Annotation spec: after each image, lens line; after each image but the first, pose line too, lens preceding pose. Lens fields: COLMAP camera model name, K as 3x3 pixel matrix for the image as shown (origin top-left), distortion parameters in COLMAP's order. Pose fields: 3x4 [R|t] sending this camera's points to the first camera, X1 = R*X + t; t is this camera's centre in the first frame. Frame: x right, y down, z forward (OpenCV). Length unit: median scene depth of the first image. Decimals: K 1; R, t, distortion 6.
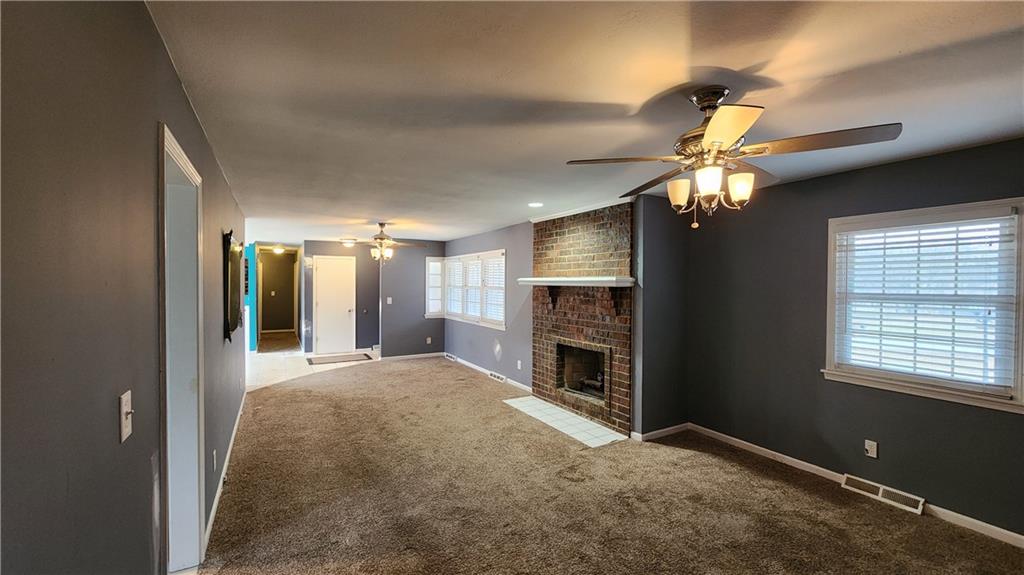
lens RADIAL K [[418.2, 0, 514.9], [0, 418.2, 286.9], [0, 0, 1]] dist [-0.002791, 0.000101]
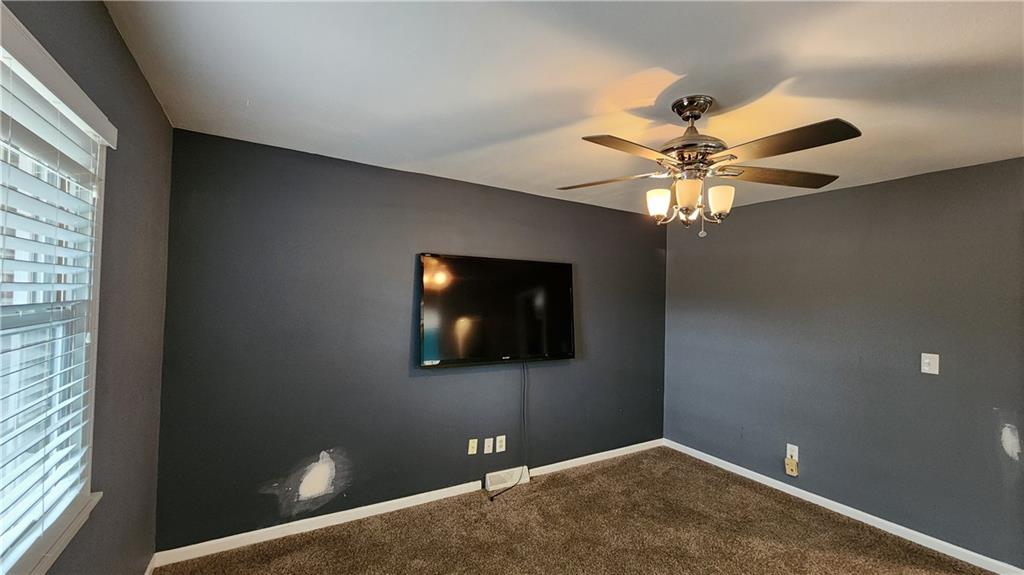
lens RADIAL K [[418.2, 0, 513.1], [0, 418.2, 288.3], [0, 0, 1]] dist [-0.002791, 0.000101]
pose [[-0.998255, -0.041395, -0.042113, 0.355784], [-0.041115, 0.999126, -0.007511, -0.003283], [0.042387, -0.005766, -0.999085, 0.770057]]
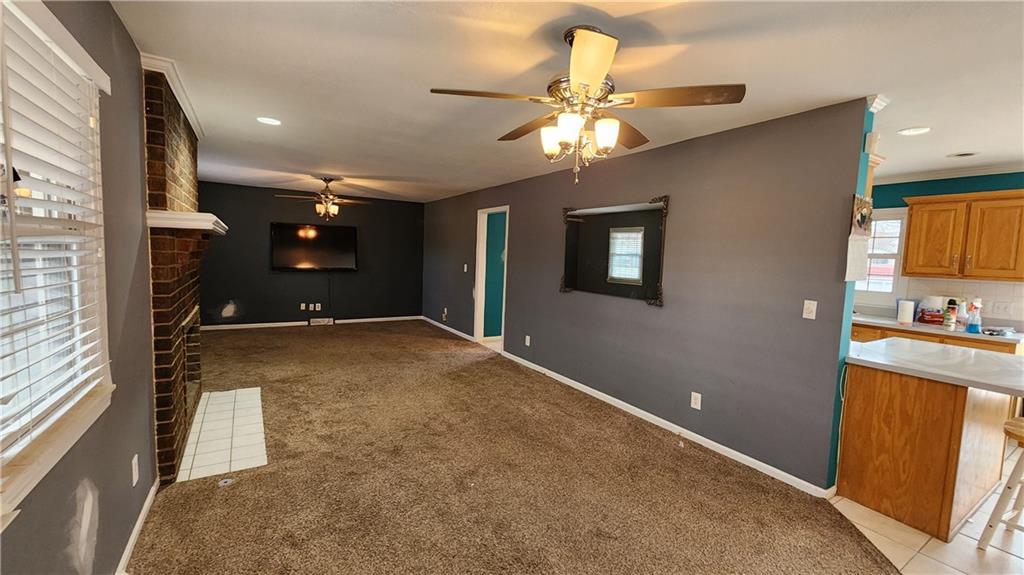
lens RADIAL K [[418.2, 0, 516.9], [0, 418.2, 287.4], [0, 0, 1]] dist [-0.002791, 0.000101]
pose [[-0.998260, -0.040288, -0.043065, -0.334584], [-0.043955, 0.995160, 0.087894, 0.004185], [0.039316, 0.089634, -0.995199, 1.660420]]
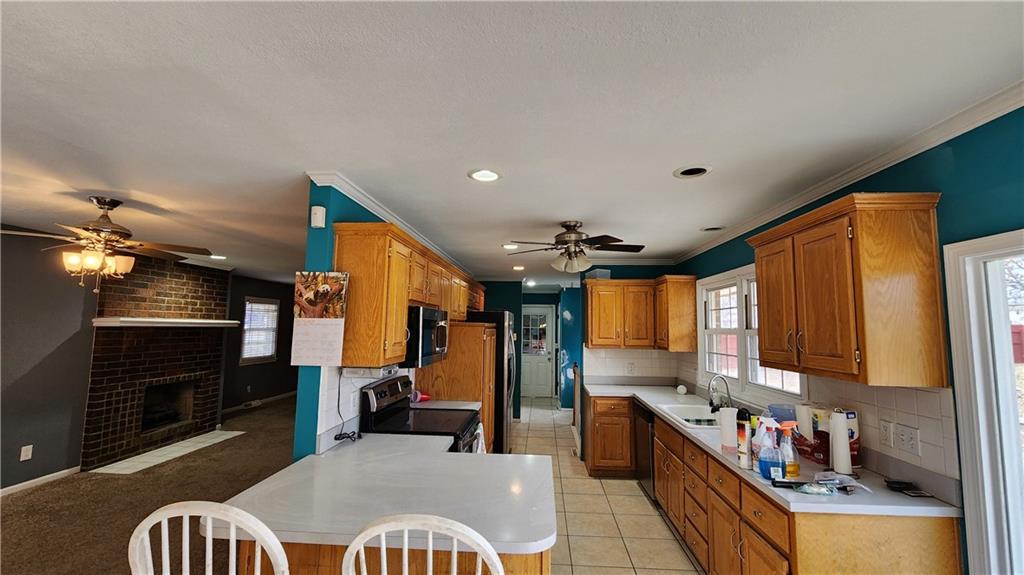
lens RADIAL K [[418.2, 0, 513.9], [0, 418.2, 286.6], [0, 0, 1]] dist [-0.002791, 0.000101]
pose [[-0.835335, 0.034270, 0.548672, -1.205079], [-0.015645, 0.996169, -0.086039, -0.026880], [-0.549518, -0.080456, -0.831599, 1.430614]]
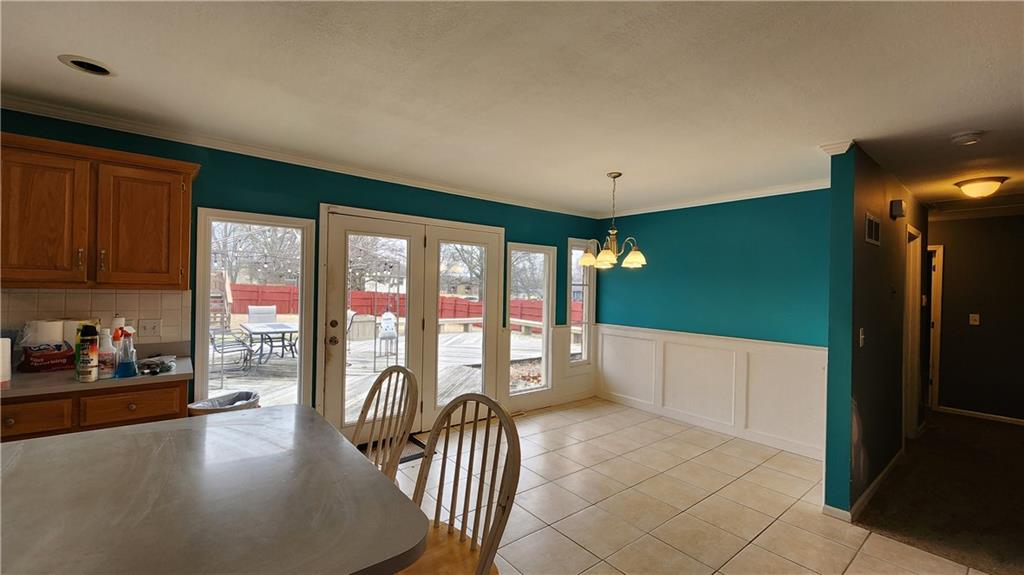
lens RADIAL K [[418.2, 0, 516.5], [0, 418.2, 286.3], [0, 0, 1]] dist [-0.002791, 0.000101]
pose [[0.163546, -0.006969, -0.986511, -0.663997], [-0.031228, 0.999437, -0.012237, 0.008948], [0.986041, 0.032808, 0.163236, 1.300220]]
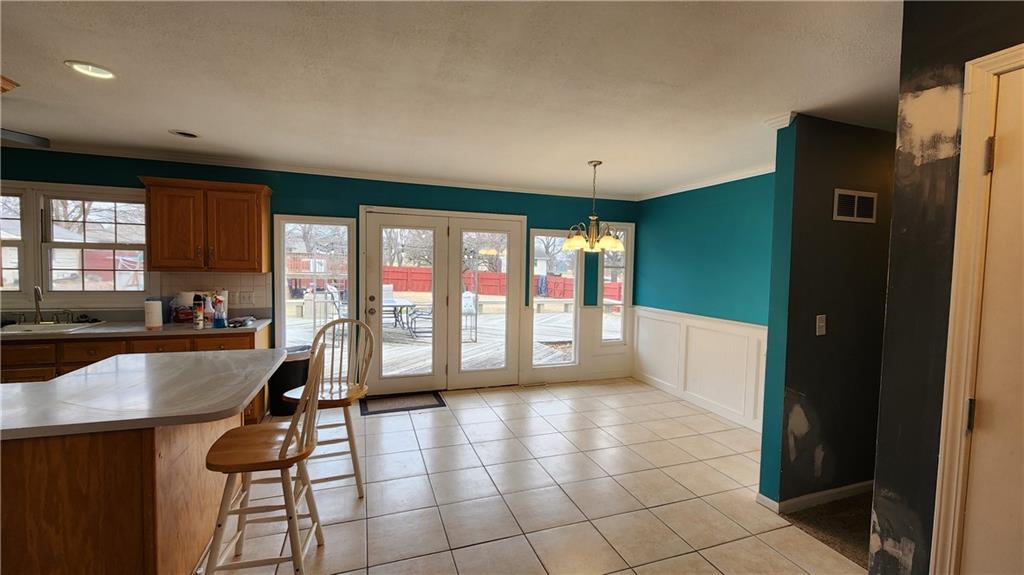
lens RADIAL K [[418.2, 0, 513.7], [0, 418.2, 287.4], [0, 0, 1]] dist [-0.002791, 0.000101]
pose [[-0.170366, 0.040439, -0.984551, -0.566674], [-0.031479, 0.998424, 0.046456, -0.003311], [0.984878, 0.038907, -0.168824, 1.573330]]
